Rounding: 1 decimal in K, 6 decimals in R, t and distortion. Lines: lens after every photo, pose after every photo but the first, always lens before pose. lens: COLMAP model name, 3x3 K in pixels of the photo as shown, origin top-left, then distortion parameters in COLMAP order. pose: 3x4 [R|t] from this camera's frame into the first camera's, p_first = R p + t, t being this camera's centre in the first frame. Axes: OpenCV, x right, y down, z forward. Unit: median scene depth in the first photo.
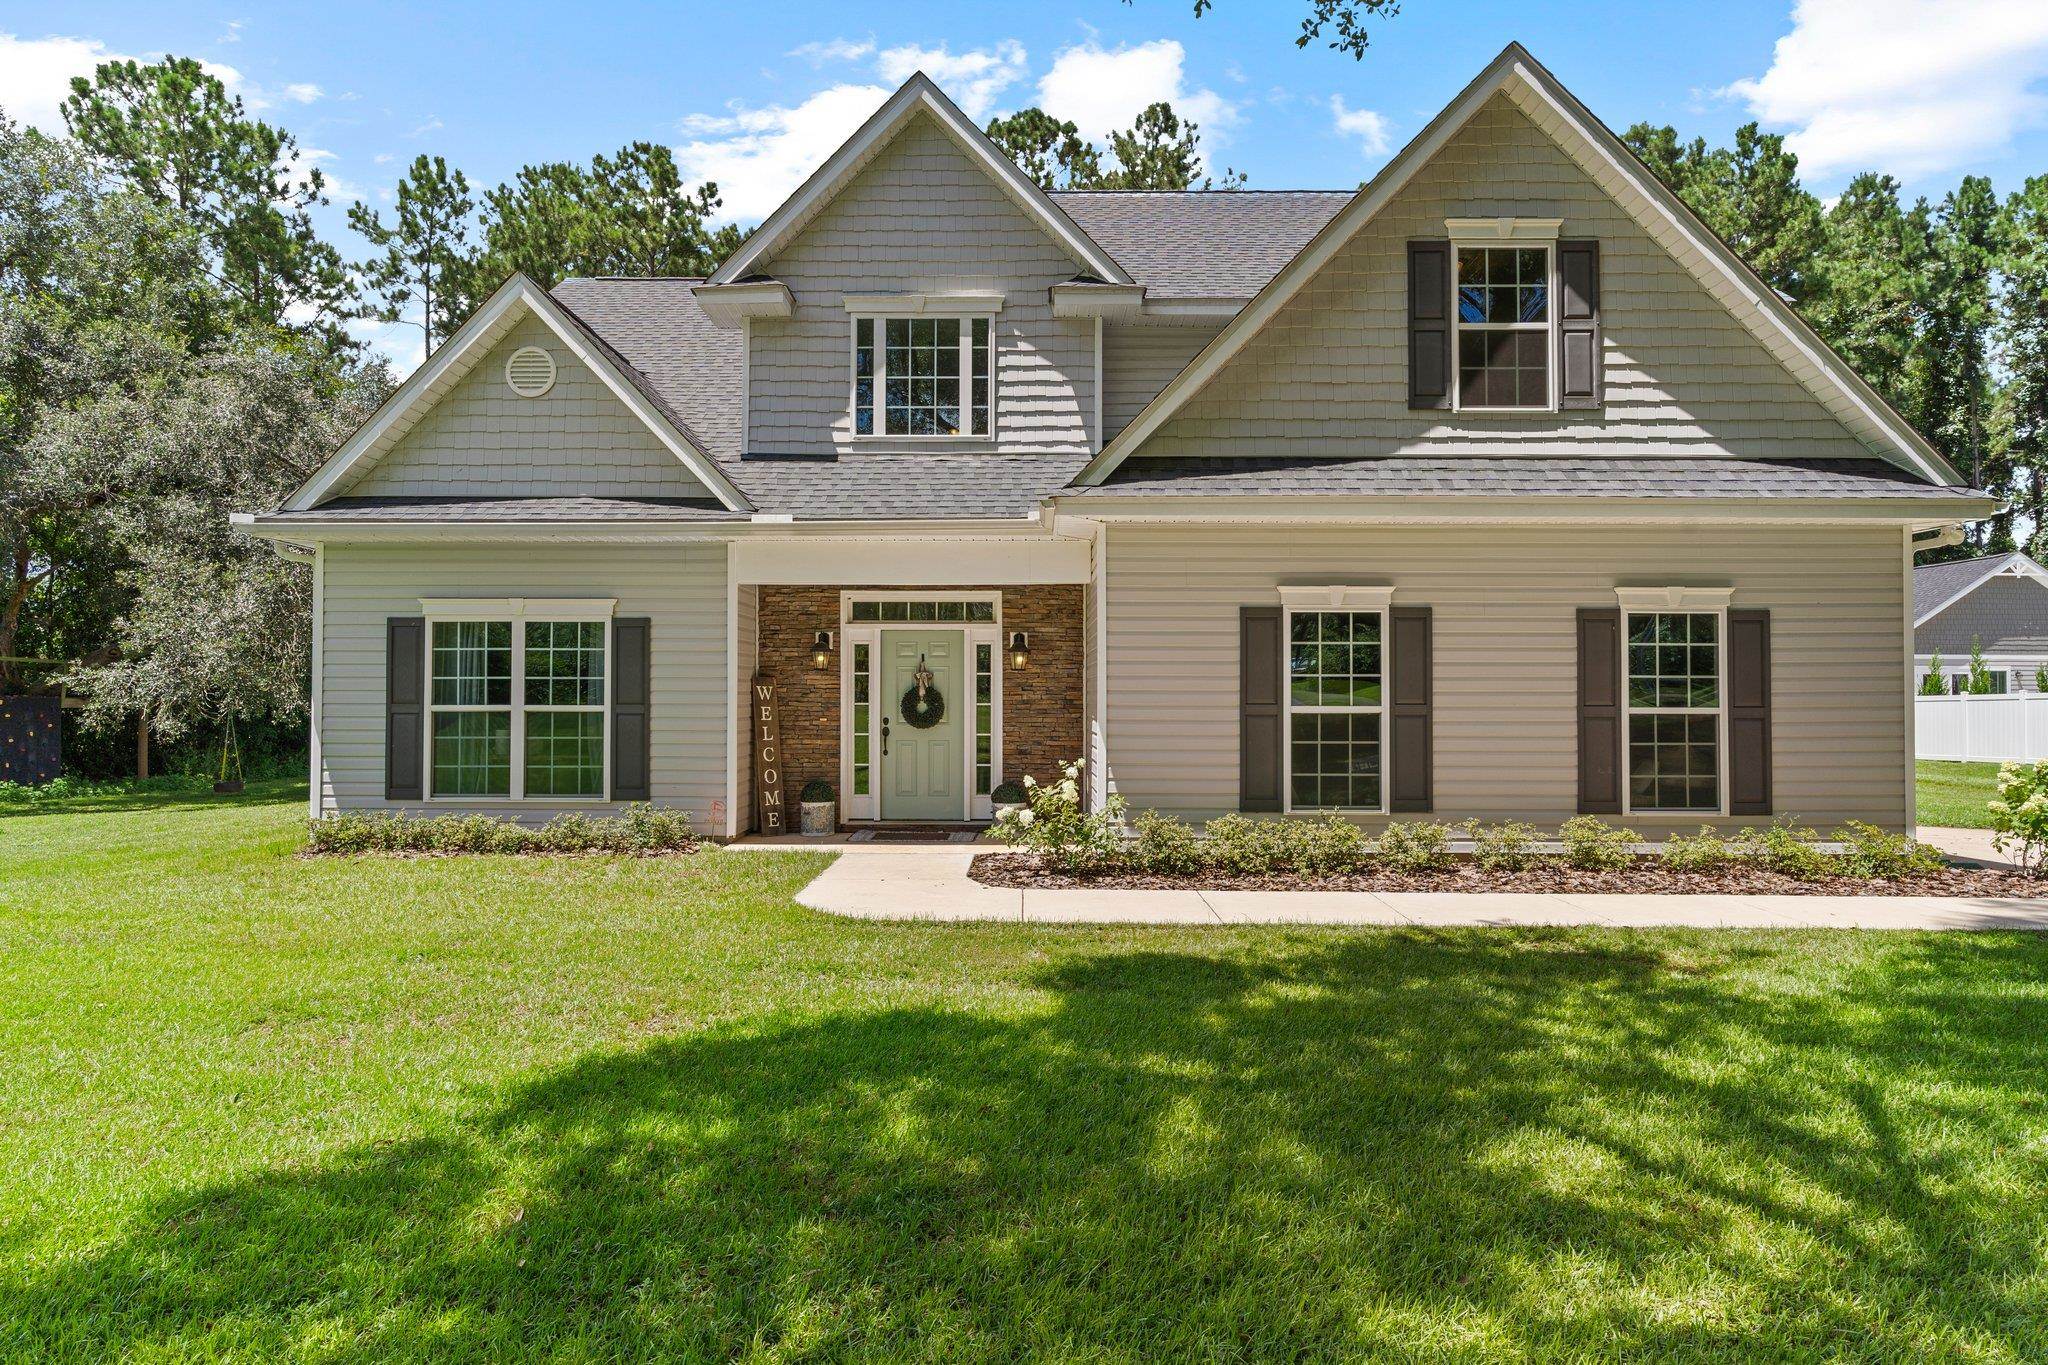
lens RADIAL K [[1185.8, 0, 1024.0], [0, 1185.8, 682.5], [0, 0, 1]] dist [-0.006164, 0.000074]
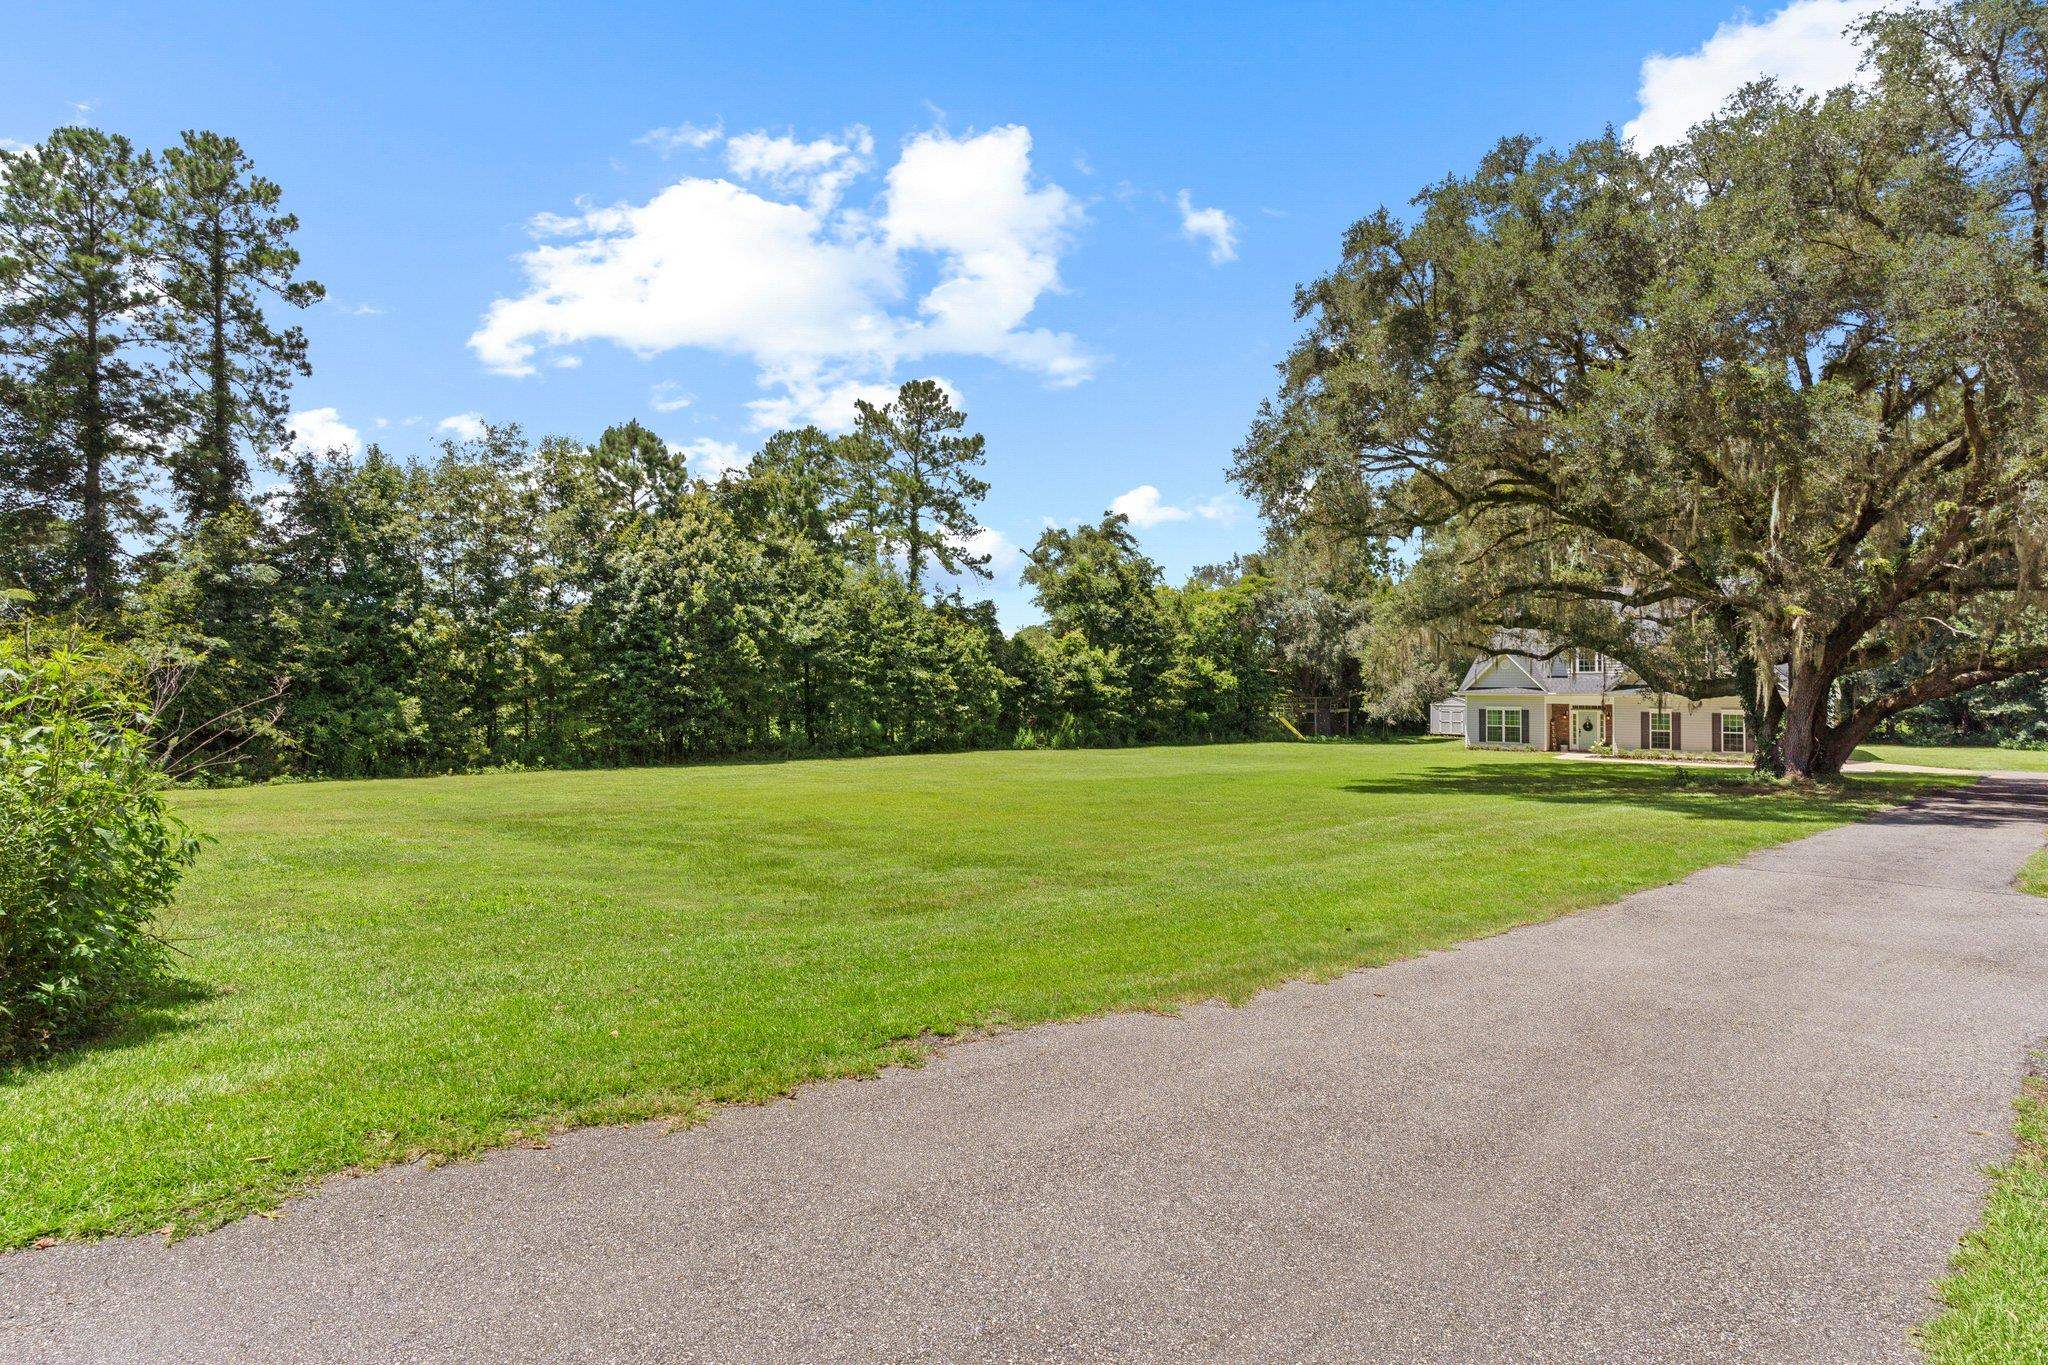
lens RADIAL K [[1056.7, 0, 1024.0], [0, 1056.7, 682.5], [0, 0, 1]] dist [0.002280, -0.000052]
pose [[0.729965, -0.002749, -0.683479, 1.459841], [0.016953, 0.999757, 0.014085, -0.320802], [0.683275, -0.021869, 0.729834, -4.596157]]
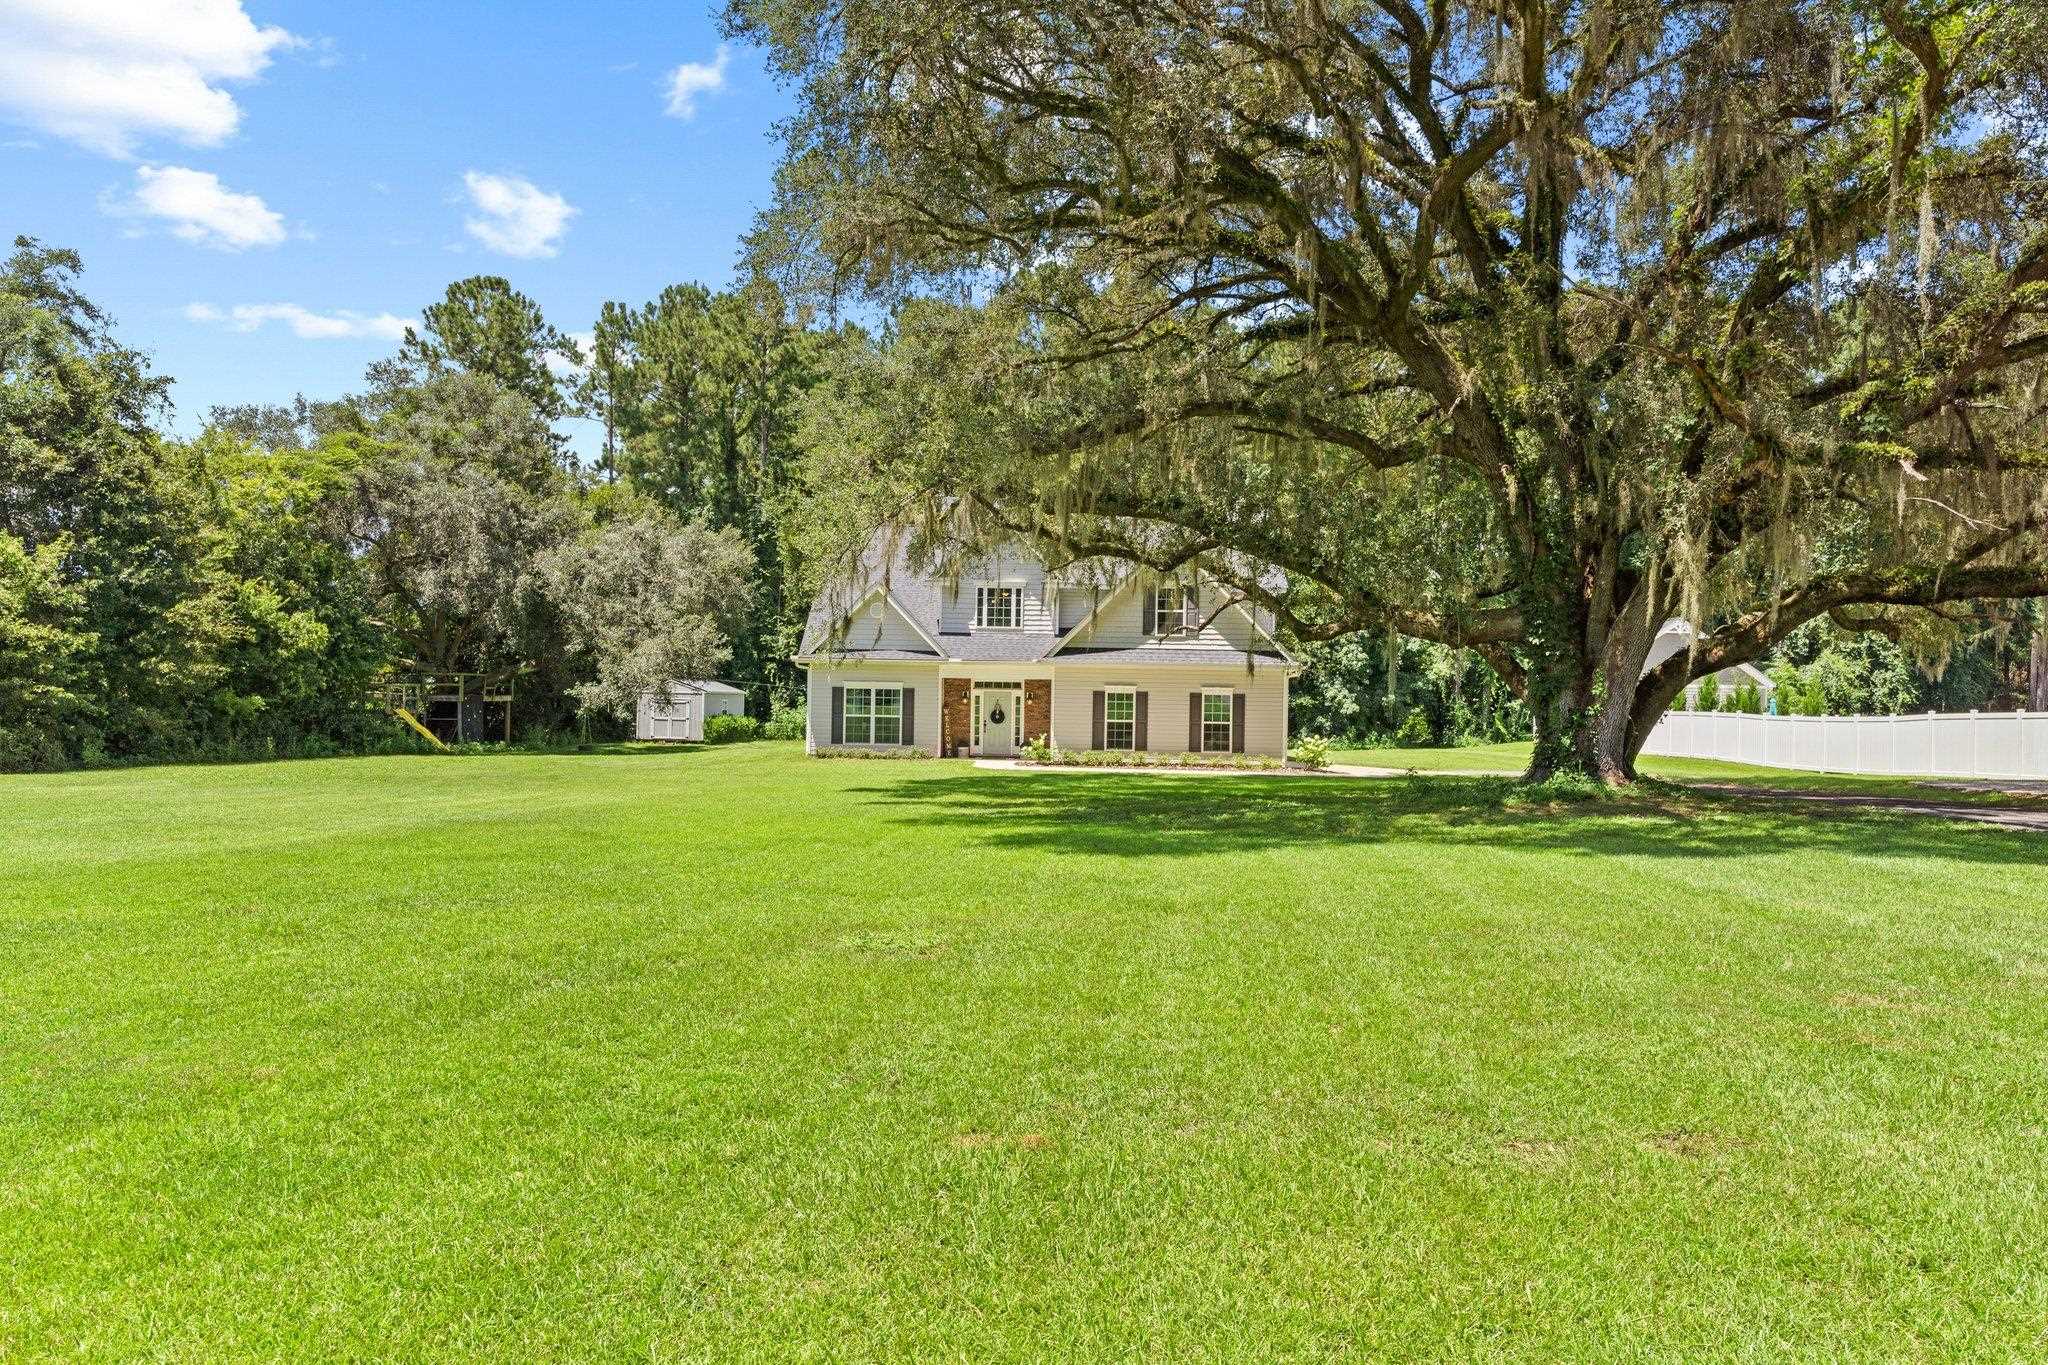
lens RADIAL K [[1452.8, 0, 1024.0], [0, 1452.8, 682.5], [0, 0, 1]] dist [-0.002256, -0.001554]
pose [[0.999768, 0.015745, -0.014719, 0.042103], [-0.015513, 0.999756, 0.015741, -0.152432], [0.014963, -0.015509, 0.999768, -3.258118]]
